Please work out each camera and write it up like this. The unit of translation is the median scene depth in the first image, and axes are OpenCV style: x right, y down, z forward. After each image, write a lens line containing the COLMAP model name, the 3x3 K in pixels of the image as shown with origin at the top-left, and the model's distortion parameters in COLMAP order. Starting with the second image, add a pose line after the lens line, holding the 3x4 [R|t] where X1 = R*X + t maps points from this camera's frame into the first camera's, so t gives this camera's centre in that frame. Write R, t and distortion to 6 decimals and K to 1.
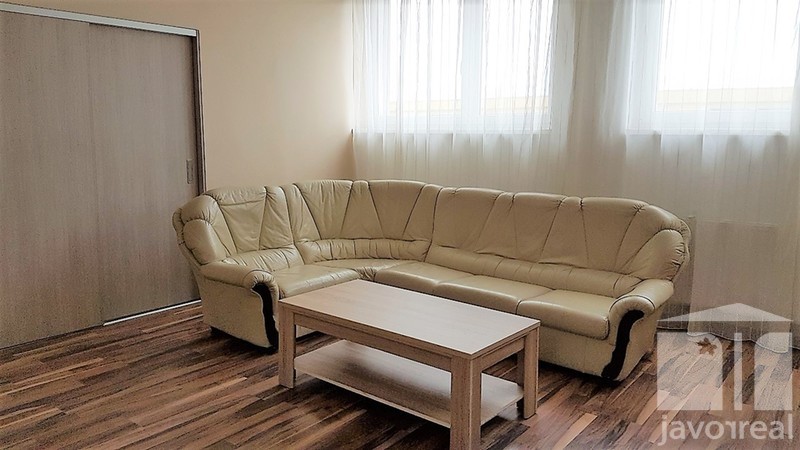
lens RADIAL K [[601.5, 0, 414.3], [0, 601.5, 223.6], [0, 0, 1]] dist [0.110162, -0.253700]
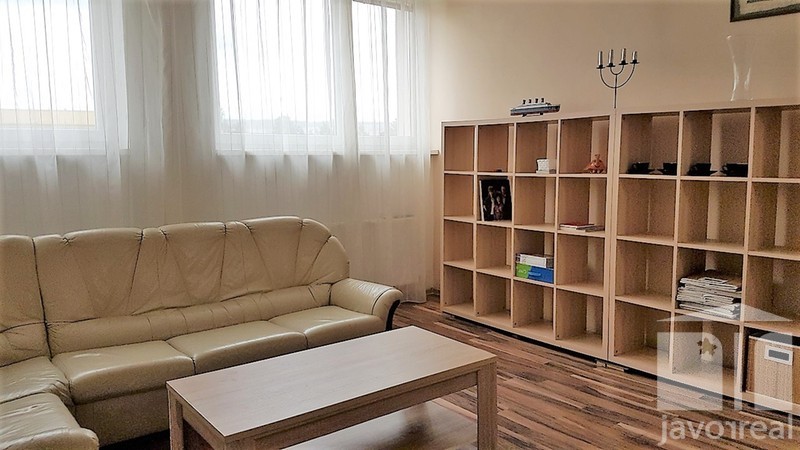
lens RADIAL K [[601.5, 0, 414.3], [0, 601.5, 223.6], [0, 0, 1]] dist [0.110162, -0.253700]
pose [[0.182146, -0.117995, 0.976166, -0.610505], [0.144849, 0.985162, 0.092055, -0.088979], [-0.972544, 0.124629, 0.196535, 0.555837]]
